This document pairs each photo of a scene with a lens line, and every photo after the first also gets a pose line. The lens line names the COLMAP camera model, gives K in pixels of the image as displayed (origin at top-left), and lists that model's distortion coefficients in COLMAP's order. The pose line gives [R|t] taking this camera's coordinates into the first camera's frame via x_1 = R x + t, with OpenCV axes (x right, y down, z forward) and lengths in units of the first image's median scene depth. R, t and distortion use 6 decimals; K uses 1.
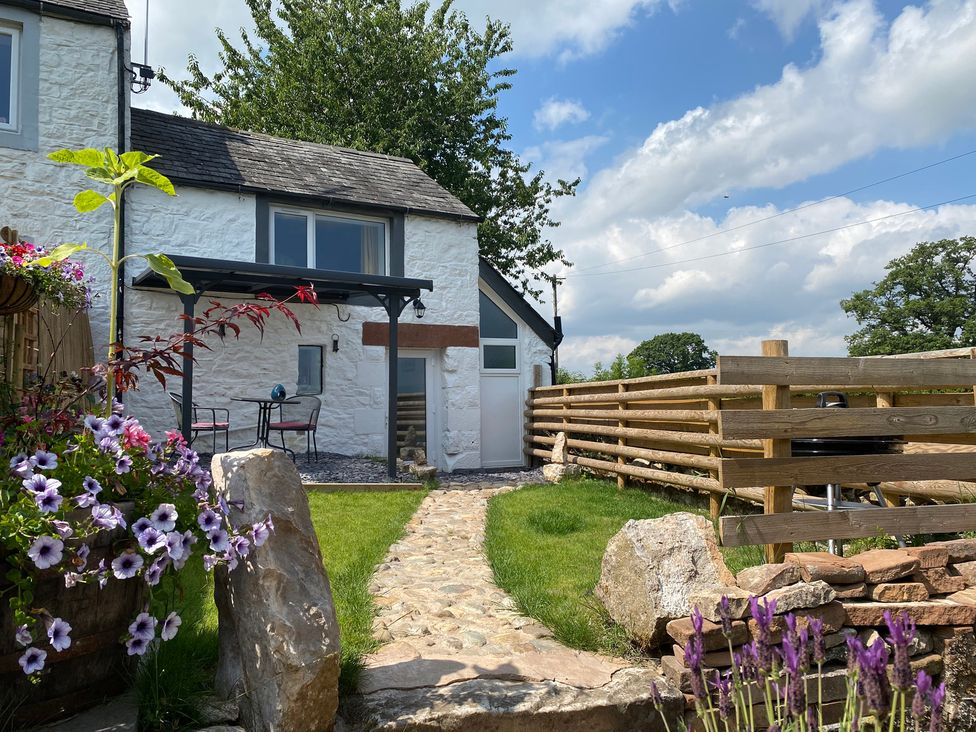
lens RADIAL K [[738.6, 0, 486.6], [0, 738.6, 369.6], [0, 0, 1]] dist [0.047996, -0.049109]
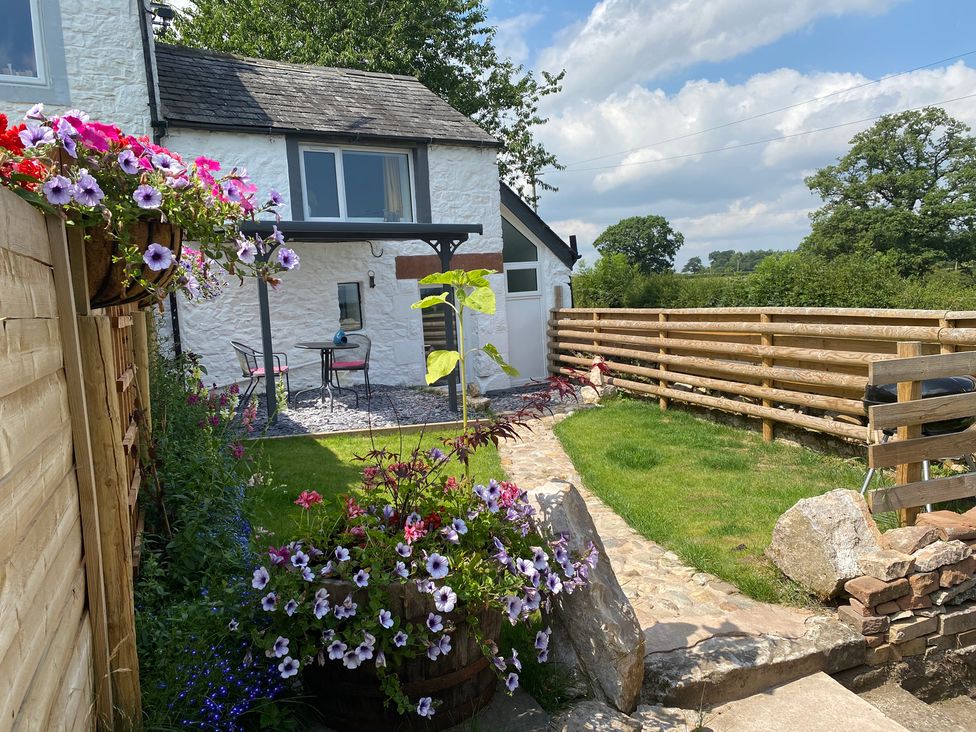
lens RADIAL K [[738.6, 0, 489.0], [0, 738.6, 364.5], [0, 0, 1]] dist [0.047996, -0.049109]
pose [[0.997296, -0.054966, 0.048782, -0.108664], [0.047468, 0.988524, 0.143410, -0.064505], [-0.056105, -0.140707, 0.988460, -0.048208]]
